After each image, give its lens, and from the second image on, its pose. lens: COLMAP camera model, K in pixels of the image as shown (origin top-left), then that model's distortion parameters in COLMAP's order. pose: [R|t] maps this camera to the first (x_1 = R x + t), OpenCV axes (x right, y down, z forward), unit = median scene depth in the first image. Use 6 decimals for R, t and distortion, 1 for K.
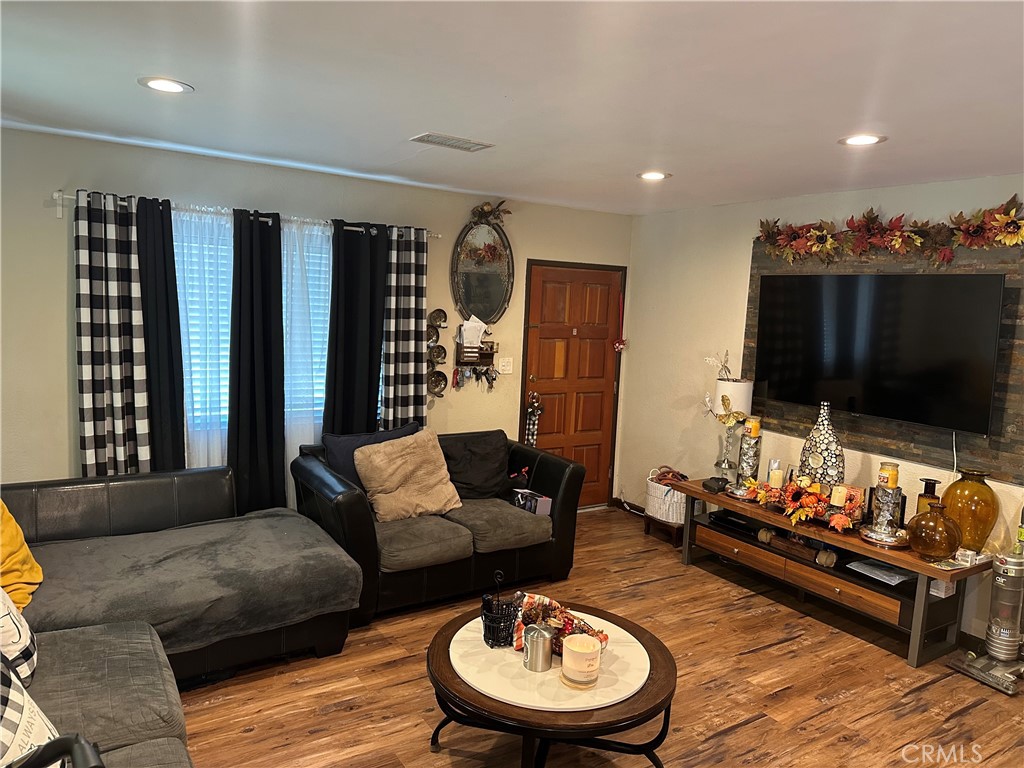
lens RADIAL K [[670.1, 0, 512.0], [0, 670.1, 384.0], [0, 0, 1]] dist [0.004804, -0.000402]
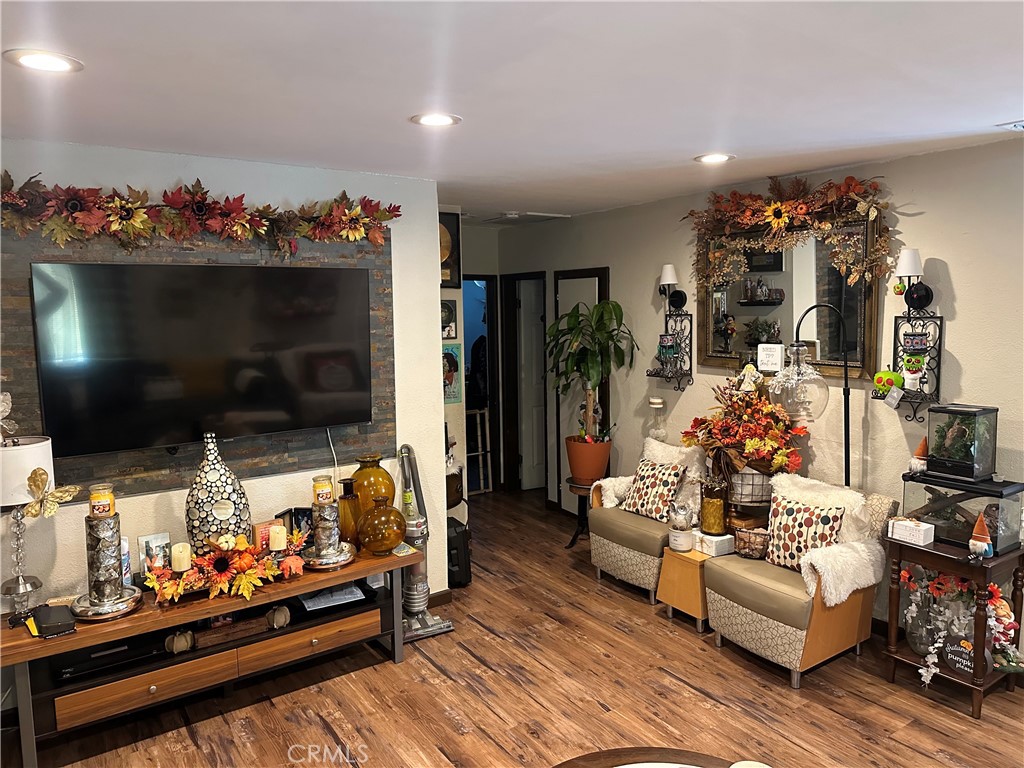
lens RADIAL K [[717.6, 0, 495.8], [0, 717.6, 381.3], [0, 0, 1]] dist [0.001382, -0.003158]
pose [[-0.010107, -0.156108, 0.987688, -0.373855], [0.138765, 0.977963, 0.155991, -0.127227], [-0.990274, 0.138633, 0.011778, 0.748008]]
